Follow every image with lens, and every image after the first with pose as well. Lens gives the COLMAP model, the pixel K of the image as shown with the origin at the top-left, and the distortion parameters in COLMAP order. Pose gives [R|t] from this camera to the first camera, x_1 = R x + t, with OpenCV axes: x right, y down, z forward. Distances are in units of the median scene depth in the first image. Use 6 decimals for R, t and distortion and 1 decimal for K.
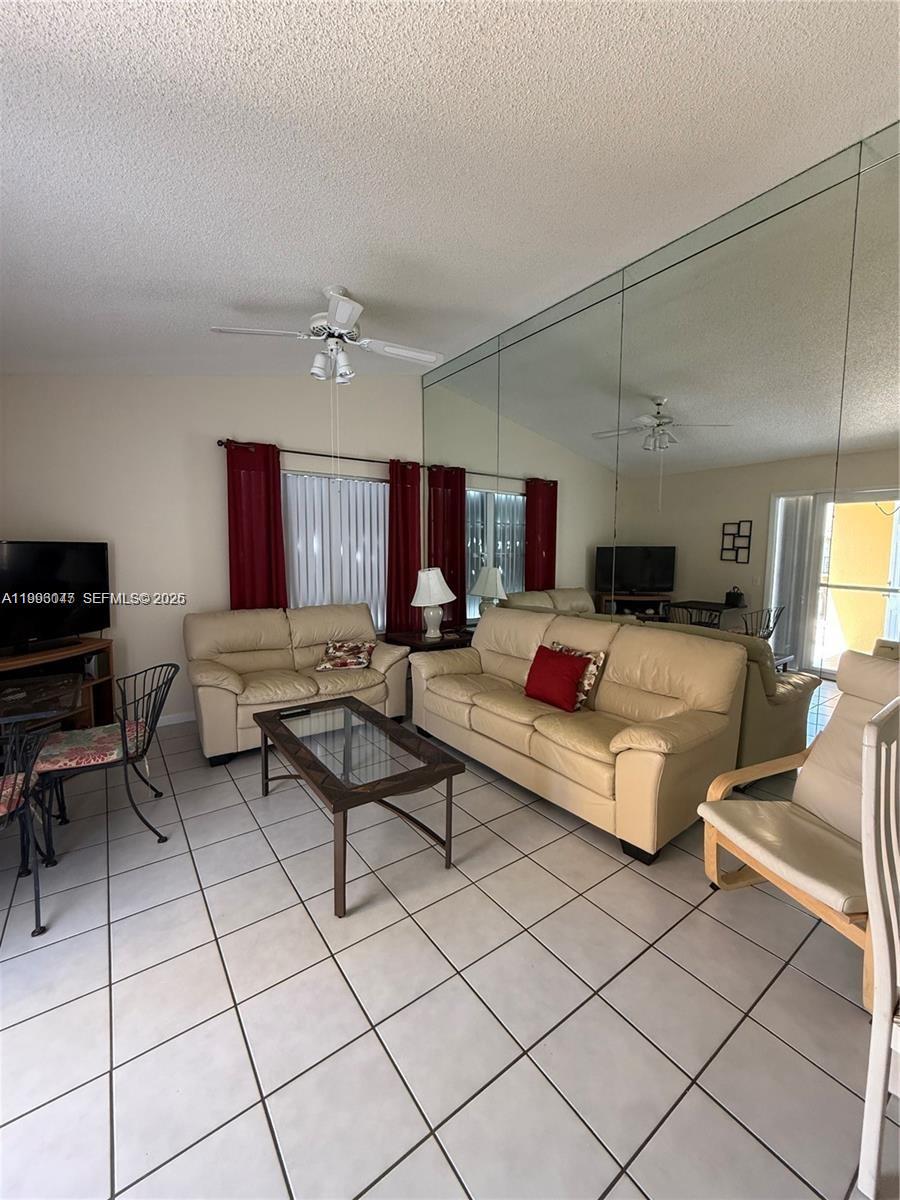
lens RADIAL K [[482.0, 0, 450.7], [0, 482.0, 595.0], [0, 0, 1]] dist [0.000838, 0.000405]
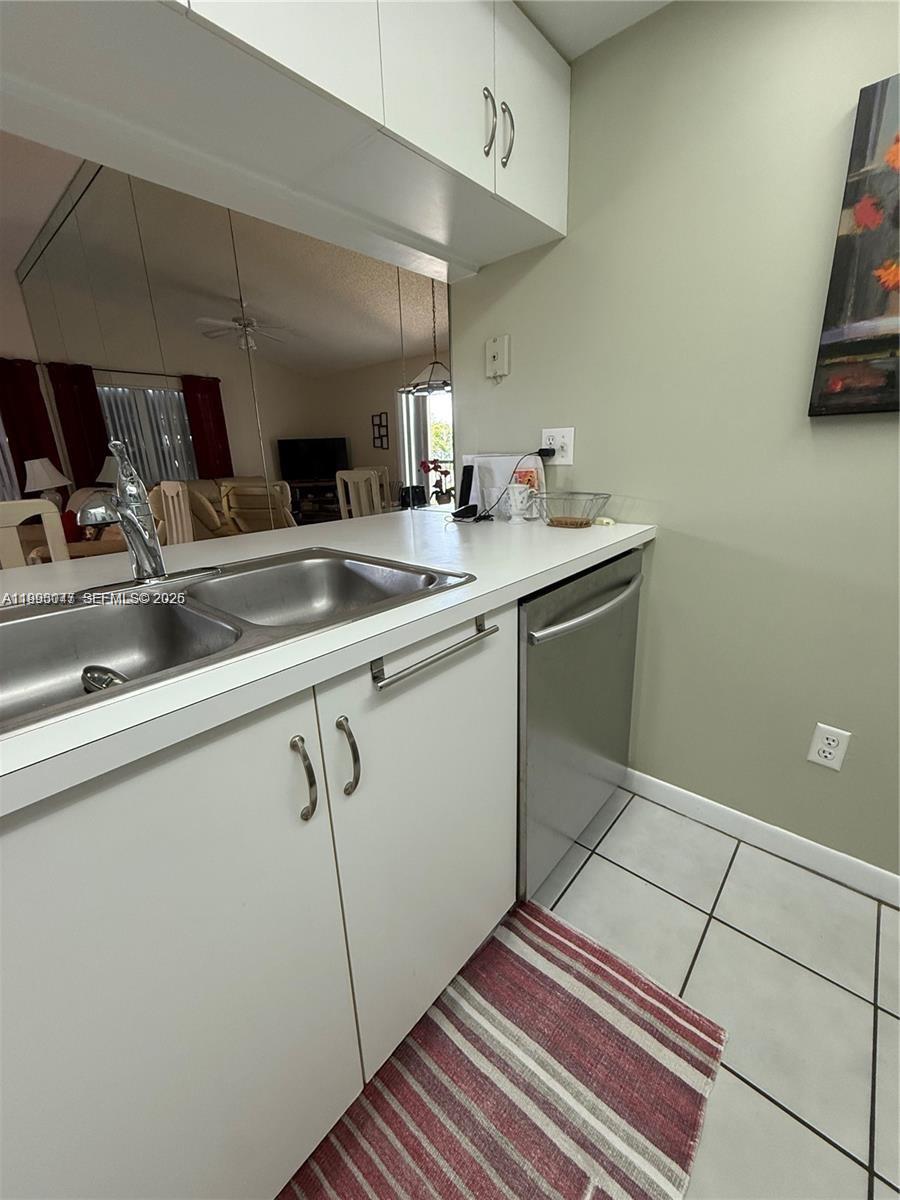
lens RADIAL K [[482.0, 0, 450.1], [0, 482.0, 598.3], [0, 0, 1]] dist [0.000838, 0.000405]
pose [[0.975081, -0.094987, 0.200484, 0.483808], [0.054948, 0.978949, 0.196569, 0.073677], [-0.214935, -0.180654, 0.959774, -0.282274]]
